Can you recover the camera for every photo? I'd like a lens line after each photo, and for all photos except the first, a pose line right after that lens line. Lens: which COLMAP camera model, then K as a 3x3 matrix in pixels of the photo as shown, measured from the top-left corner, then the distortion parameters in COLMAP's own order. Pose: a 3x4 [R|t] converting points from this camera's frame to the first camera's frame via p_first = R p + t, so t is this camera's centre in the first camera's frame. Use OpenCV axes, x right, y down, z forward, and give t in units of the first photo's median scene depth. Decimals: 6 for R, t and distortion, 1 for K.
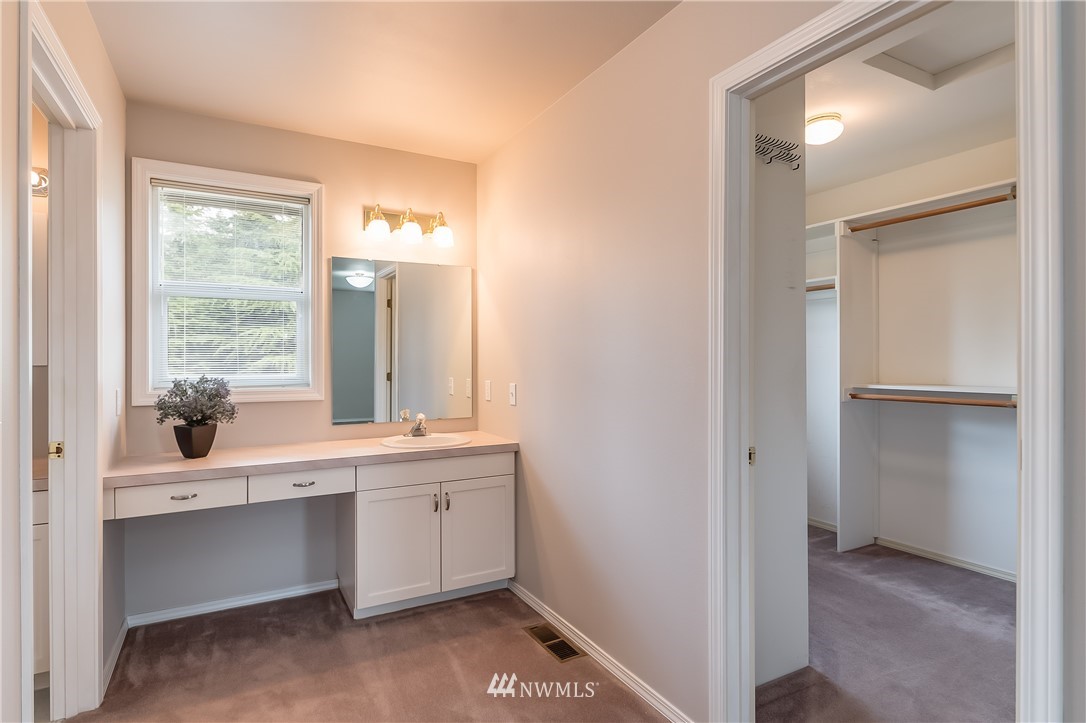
lens RADIAL K [[561.6, 0, 543.0], [0, 561.6, 361.5], [0, 0, 1]] dist [0.015093, 0.000442]
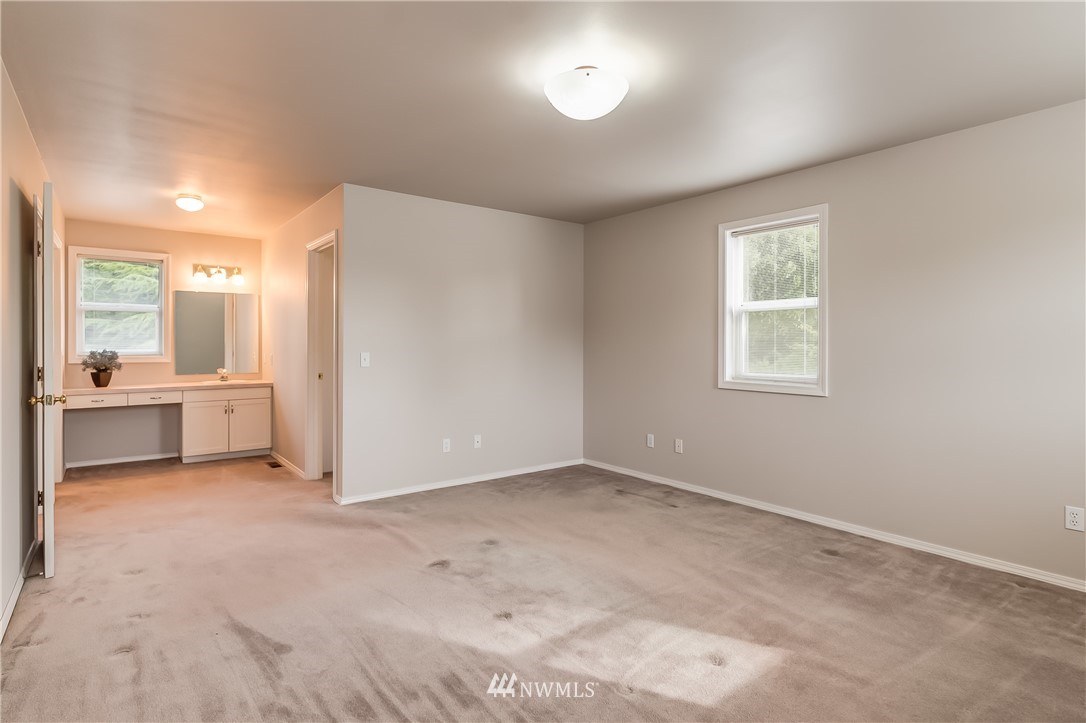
lens RADIAL K [[542.1, 0, 544.2], [0, 542.1, 353.9], [0, 0, 1]] dist [0.000058, -0.000225]
pose [[0.986933, 0.002972, 0.161106, 0.689332], [-0.005750, 0.999843, 0.016780, -0.002015], [-0.161031, -0.017487, 0.986794, -1.257209]]
